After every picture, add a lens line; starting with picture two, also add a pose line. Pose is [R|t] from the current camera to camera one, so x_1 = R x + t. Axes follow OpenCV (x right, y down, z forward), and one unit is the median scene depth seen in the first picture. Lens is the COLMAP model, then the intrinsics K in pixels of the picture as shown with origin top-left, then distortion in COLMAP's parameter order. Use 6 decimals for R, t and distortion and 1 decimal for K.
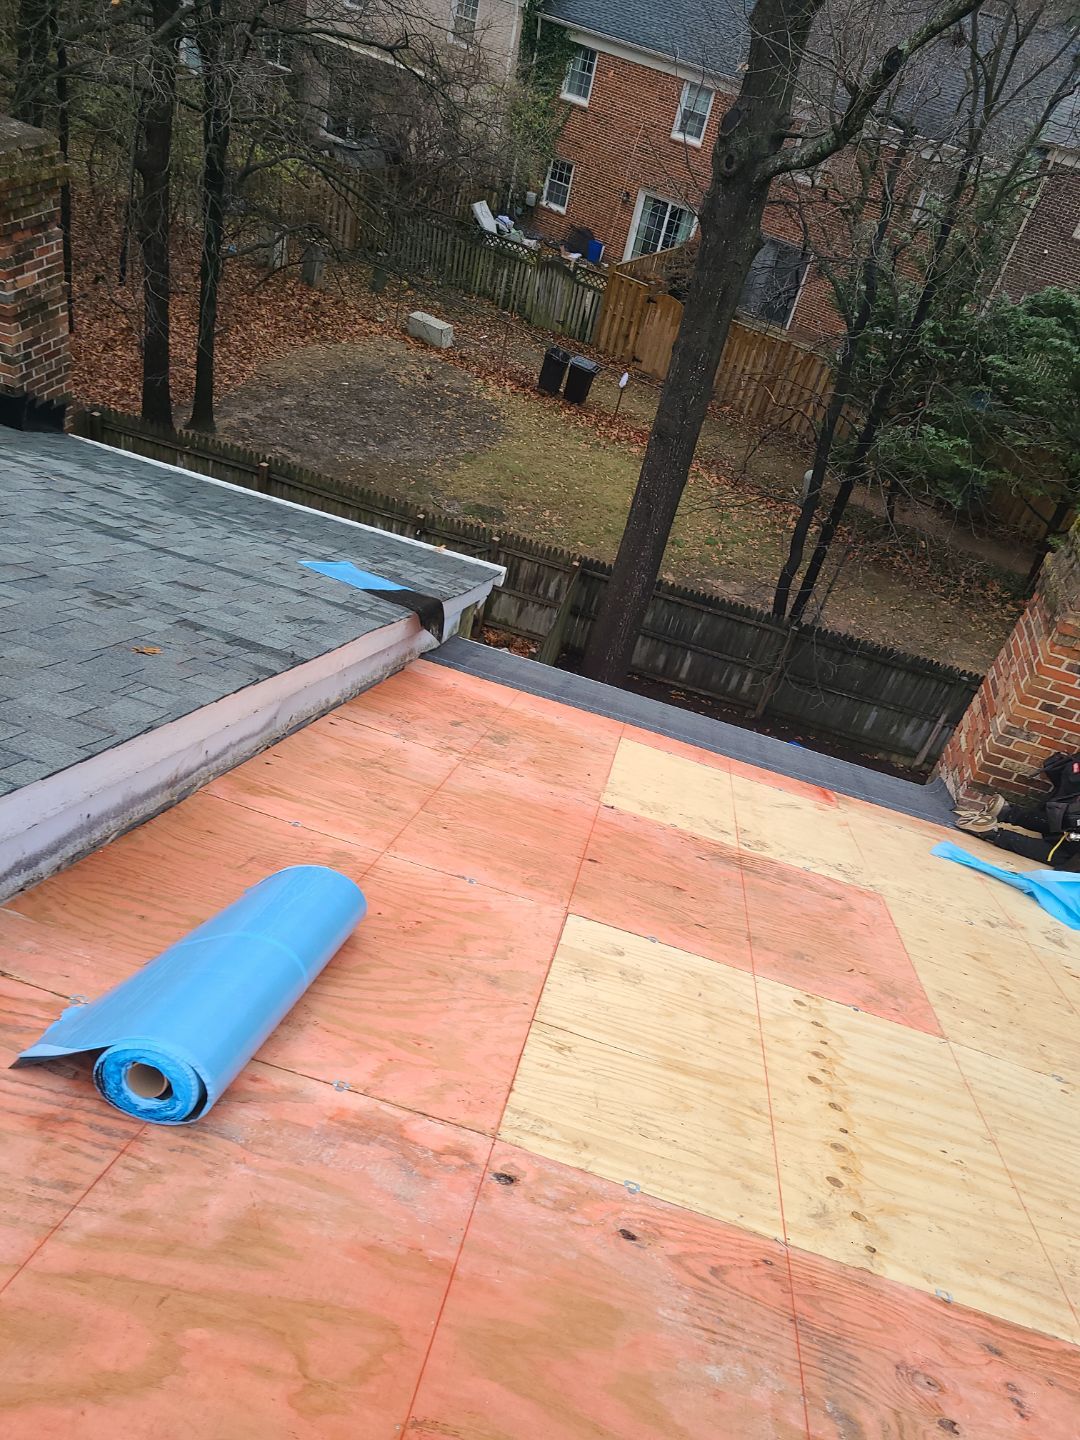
lens RADIAL K [[1036.9, 0, 578.1], [0, 1036.9, 752.5], [0, 0, 1]] dist [0.042176, -0.020860]
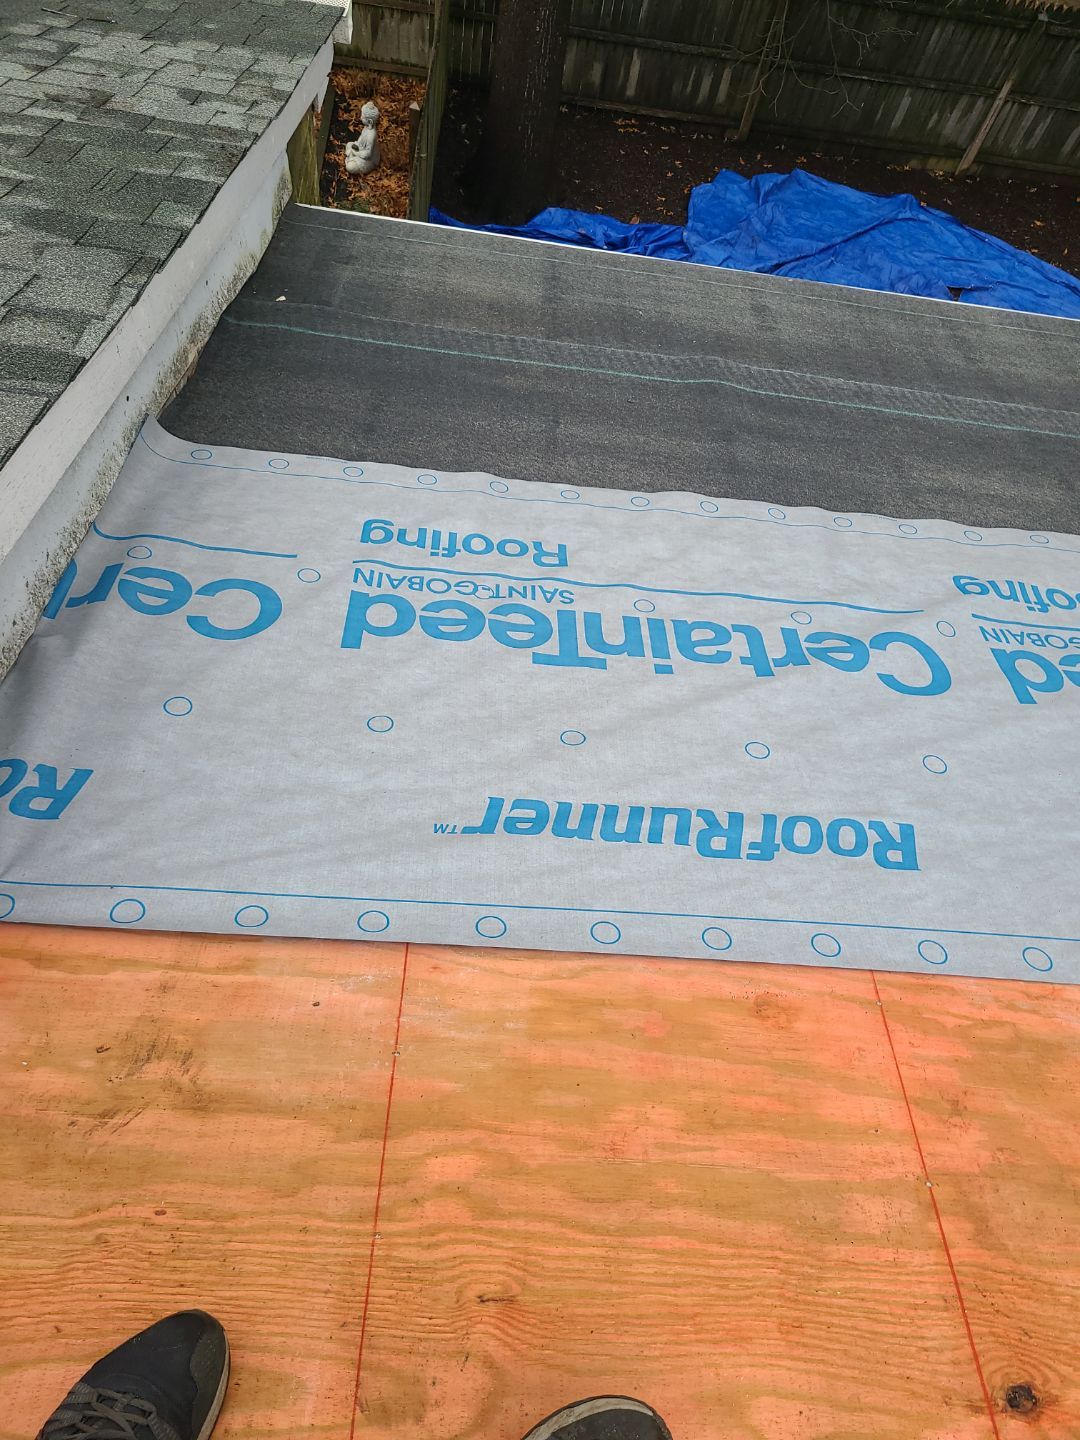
lens RADIAL K [[1036.9, 0, 557.7], [0, 1036.9, 702.7], [0, 0, 1]] dist [0.042176, -0.020860]
pose [[0.980893, -0.194380, -0.008081, -0.022240], [0.176586, 0.872133, 0.456291, -0.048403], [-0.081646, -0.448999, 0.889794, 0.197414]]
